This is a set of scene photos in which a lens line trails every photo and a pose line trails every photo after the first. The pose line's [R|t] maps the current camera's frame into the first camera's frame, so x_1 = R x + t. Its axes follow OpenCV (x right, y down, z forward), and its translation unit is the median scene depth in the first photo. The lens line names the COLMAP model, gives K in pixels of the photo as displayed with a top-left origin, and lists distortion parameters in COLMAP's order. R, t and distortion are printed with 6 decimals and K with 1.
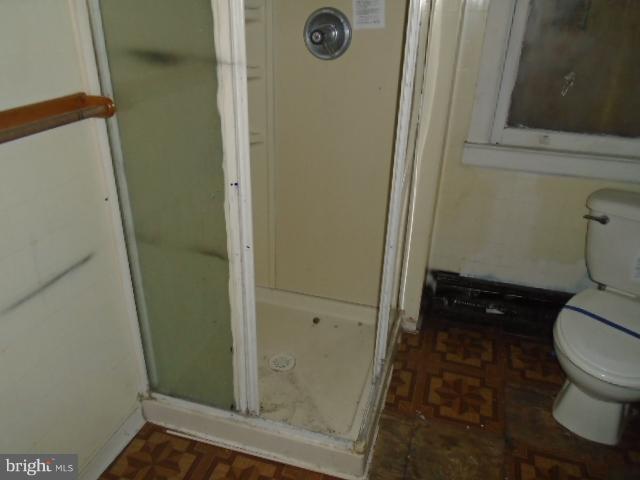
lens RADIAL K [[495.6, 0, 318.4], [0, 495.6, 238.5], [0, 0, 1]] dist [-0.005164, 0.003510]
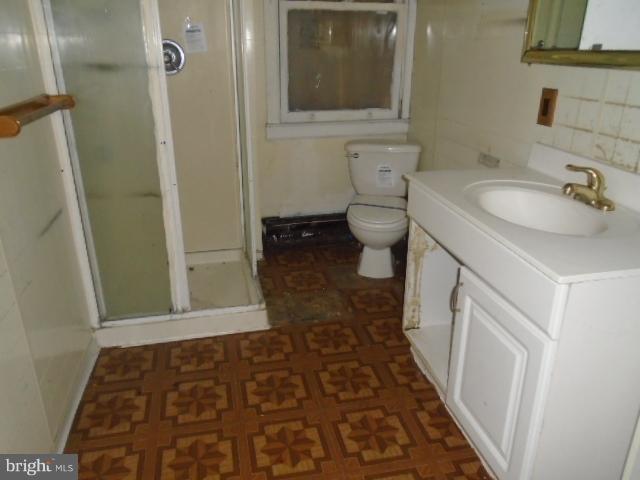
lens RADIAL K [[495.6, 0, 322.2], [0, 495.6, 239.0], [0, 0, 1]] dist [-0.005164, 0.003510]
pose [[0.867082, -0.205255, 0.453915, -0.374046], [0.237294, 0.971336, -0.014059, 0.246847], [-0.438019, 0.119901, 0.890934, -0.455818]]
